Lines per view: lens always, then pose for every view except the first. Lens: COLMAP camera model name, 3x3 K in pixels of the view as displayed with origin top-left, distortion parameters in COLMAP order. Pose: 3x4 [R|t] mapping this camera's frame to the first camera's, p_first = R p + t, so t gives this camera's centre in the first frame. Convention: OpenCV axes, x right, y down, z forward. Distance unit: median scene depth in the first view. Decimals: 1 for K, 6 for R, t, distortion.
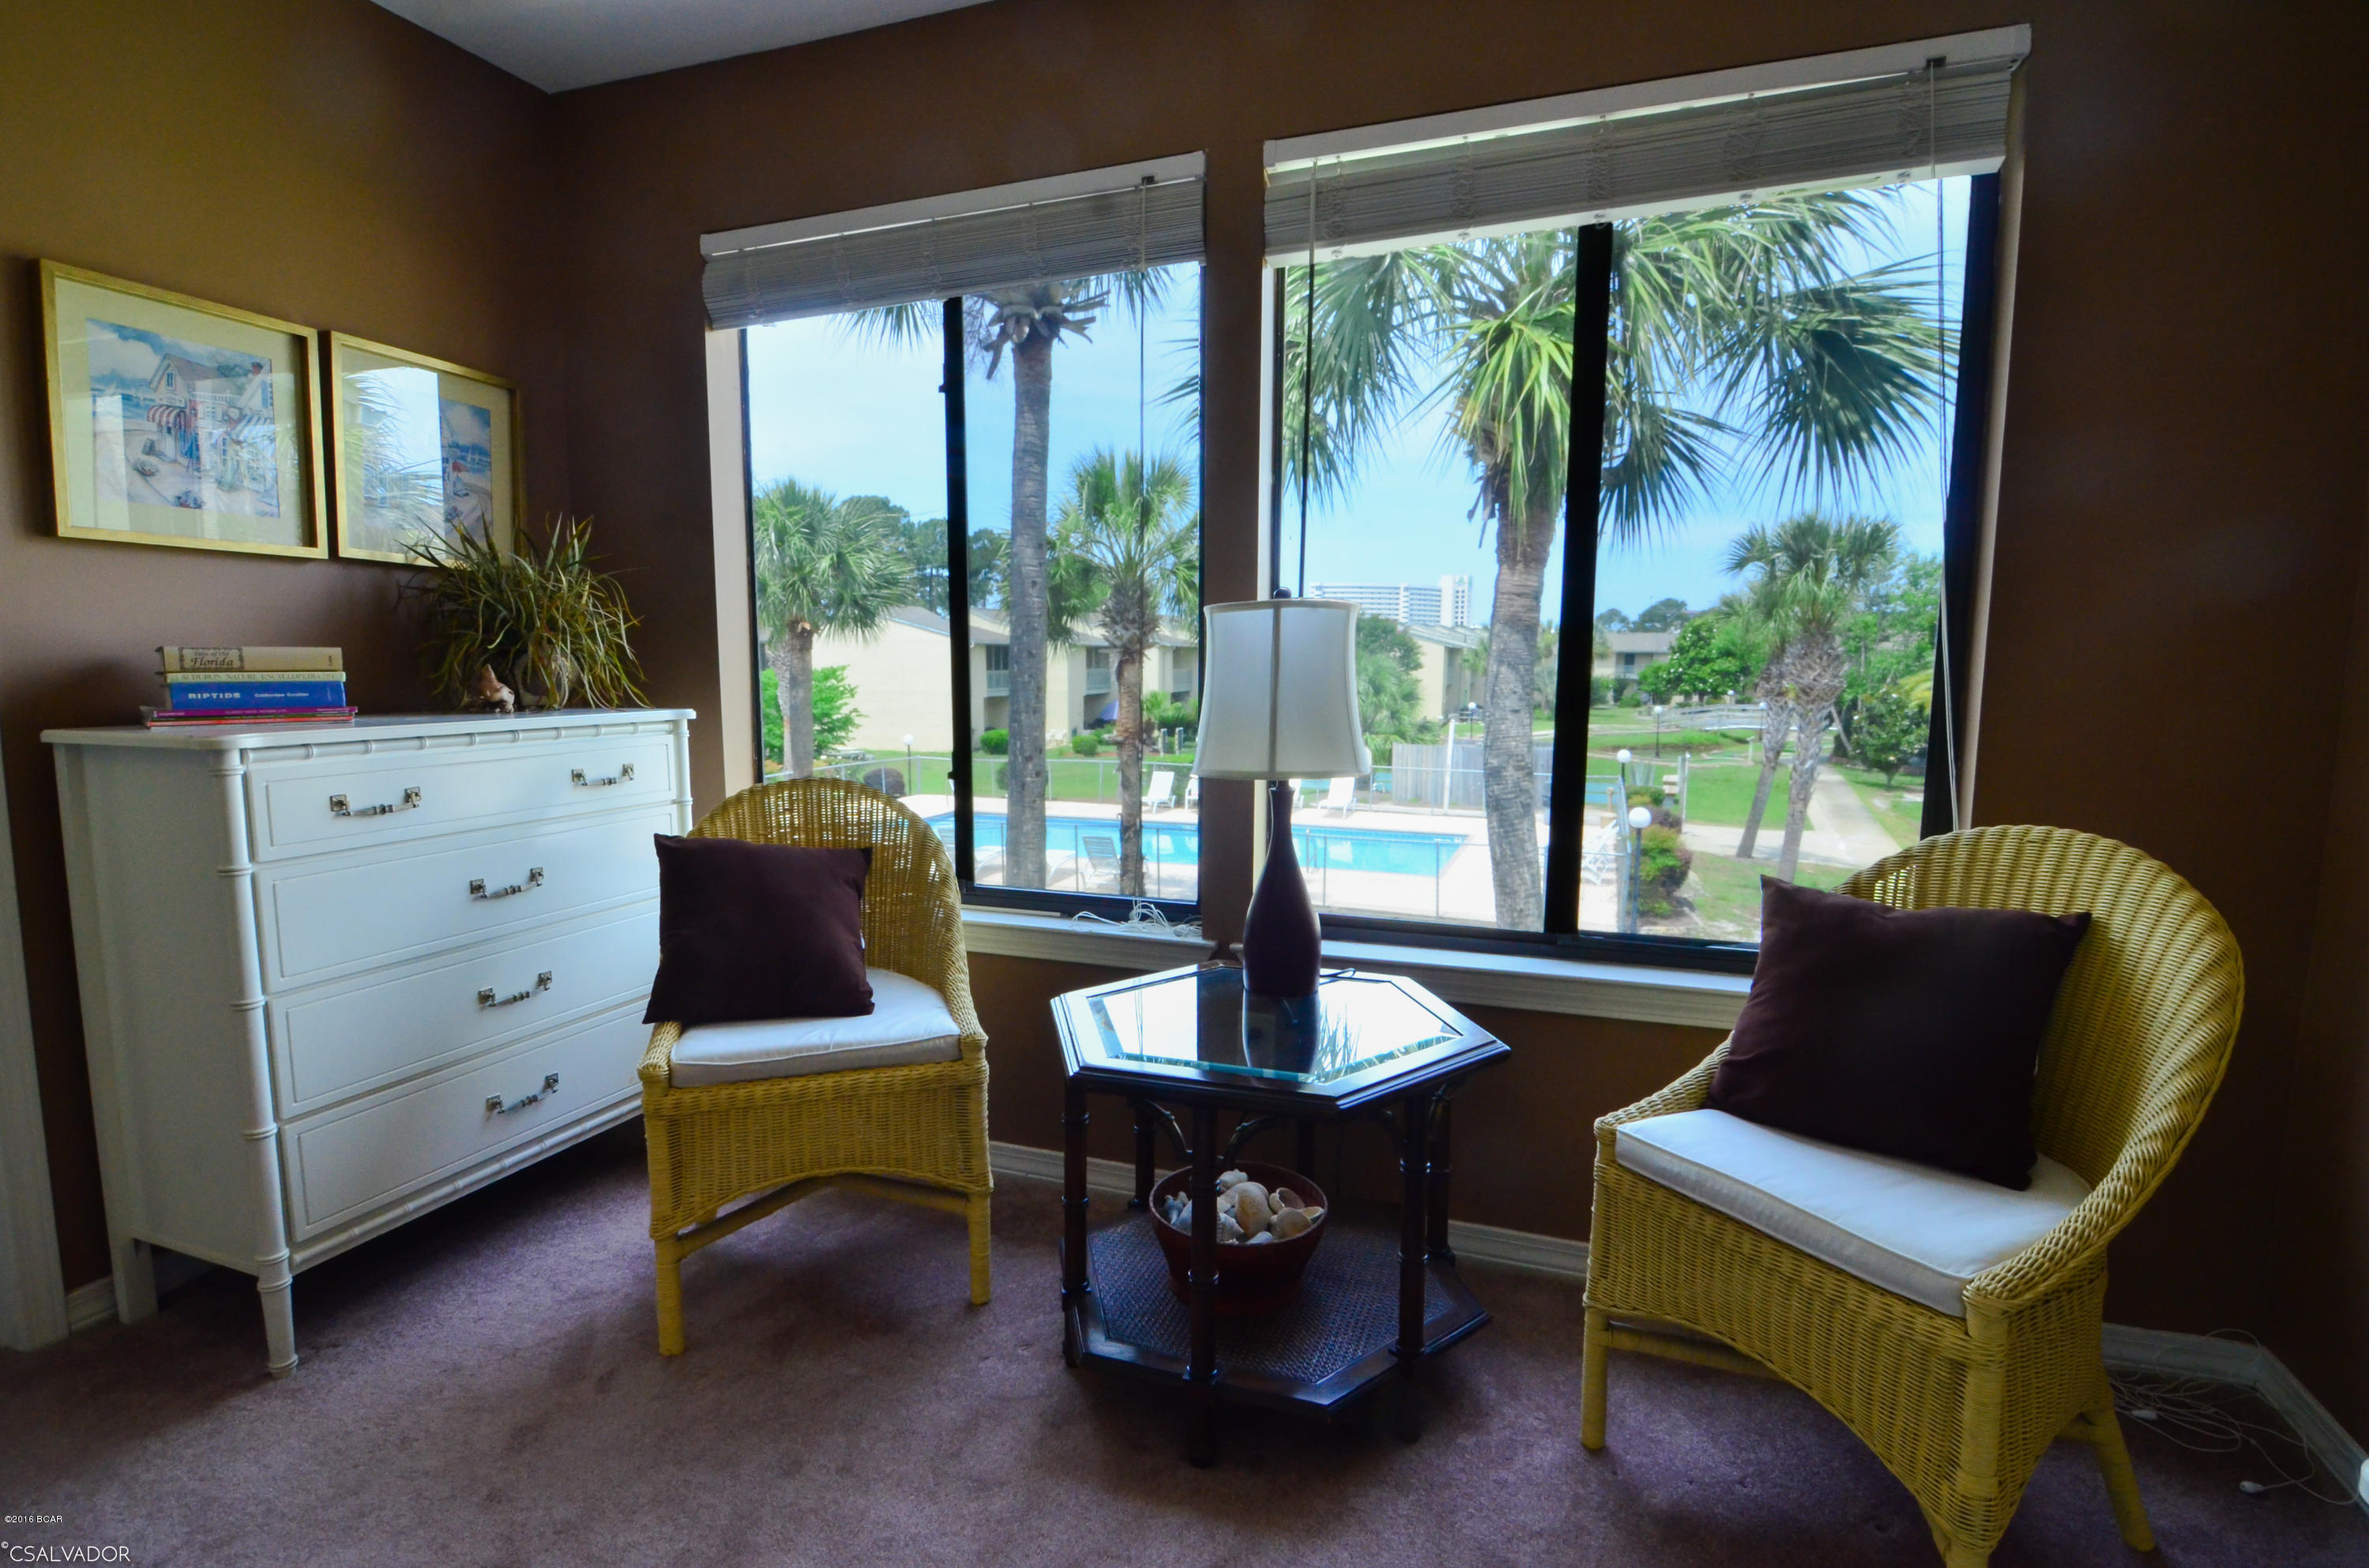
lens RADIAL K [[1163.9, 0, 1146.1], [0, 1163.9, 812.4], [0, 0, 1]] dist [-0.010702, -0.005300]
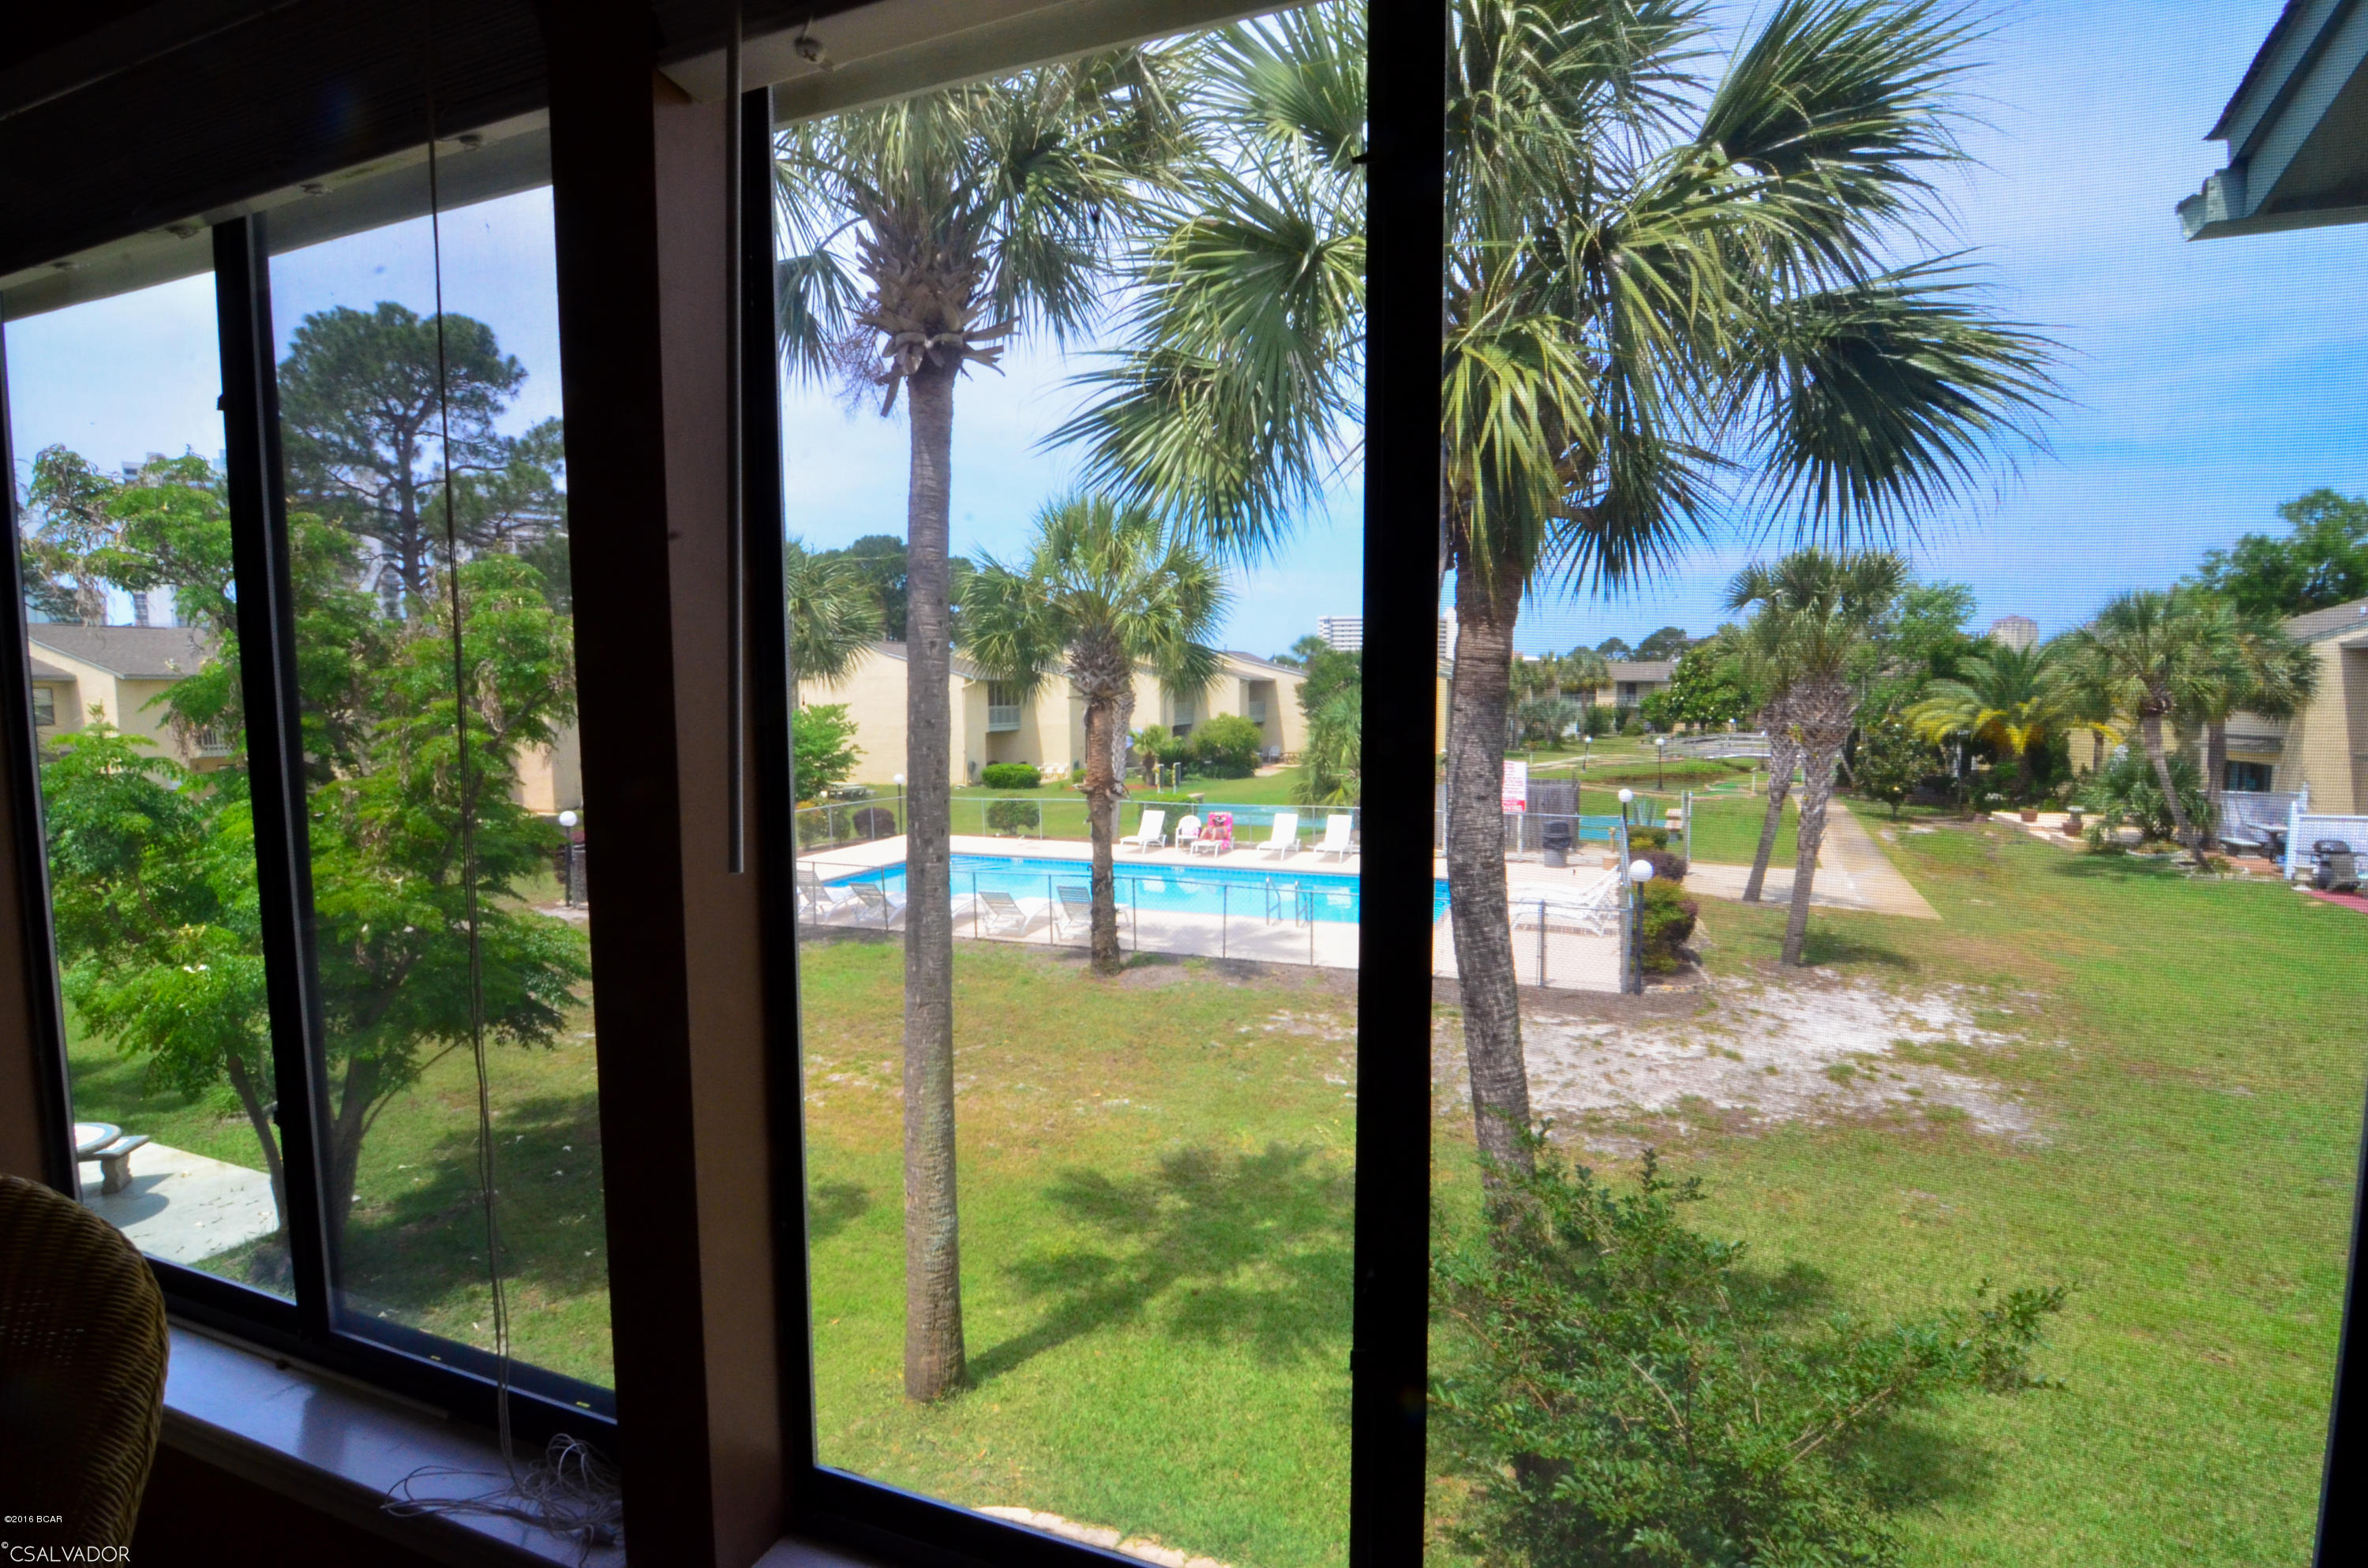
lens RADIAL K [[1163.4, 0, 1154.3], [0, 1163.4, 789.6], [0, 0, 1]] dist [-0.010702, -0.005300]
pose [[0.999944, -0.010217, 0.002696, 0.019550], [0.010332, 0.998843, -0.046967, -0.013784], [-0.002213, 0.046992, 0.998893, 0.039506]]
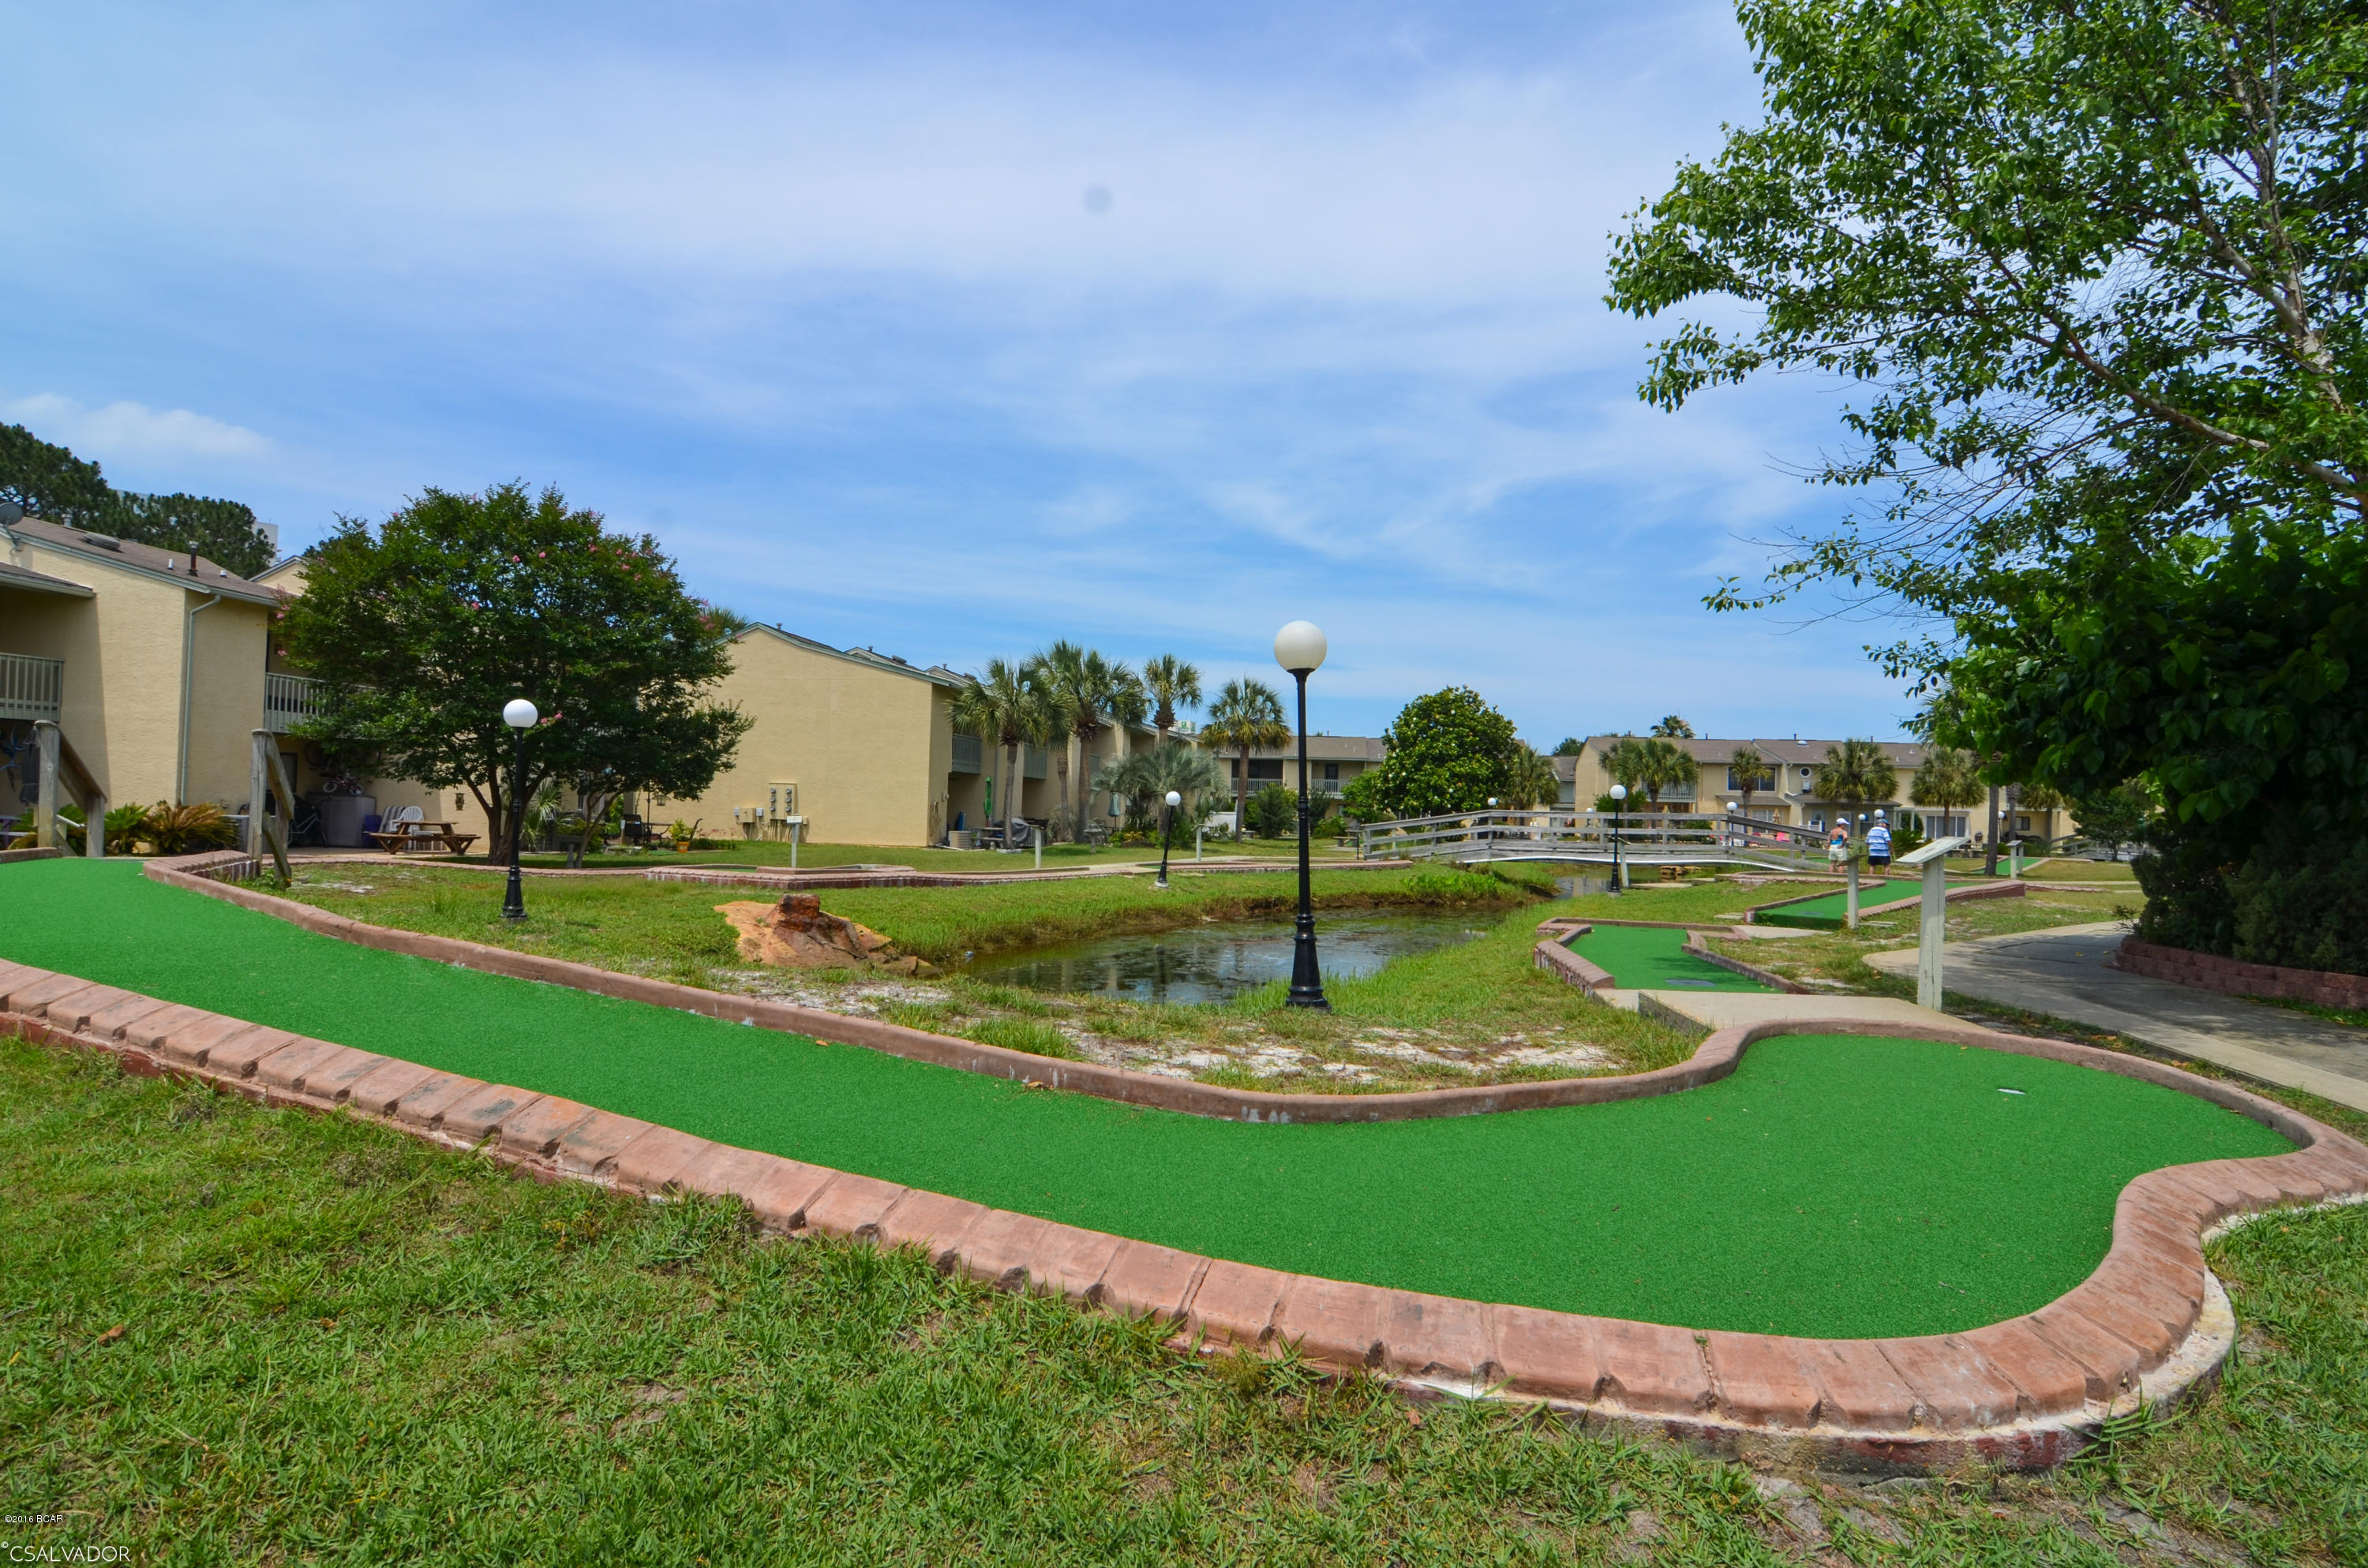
lens RADIAL K [[1163.4, 0, 1194.7], [0, 1163.4, 785.3], [0, 0, 1]] dist [-0.010702, -0.005300]
pose [[0.968355, 0.027752, 0.248028, 1.097974], [0.010711, 0.988262, -0.152392, -0.139045], [-0.249346, 0.150227, 0.956691, 2.398472]]
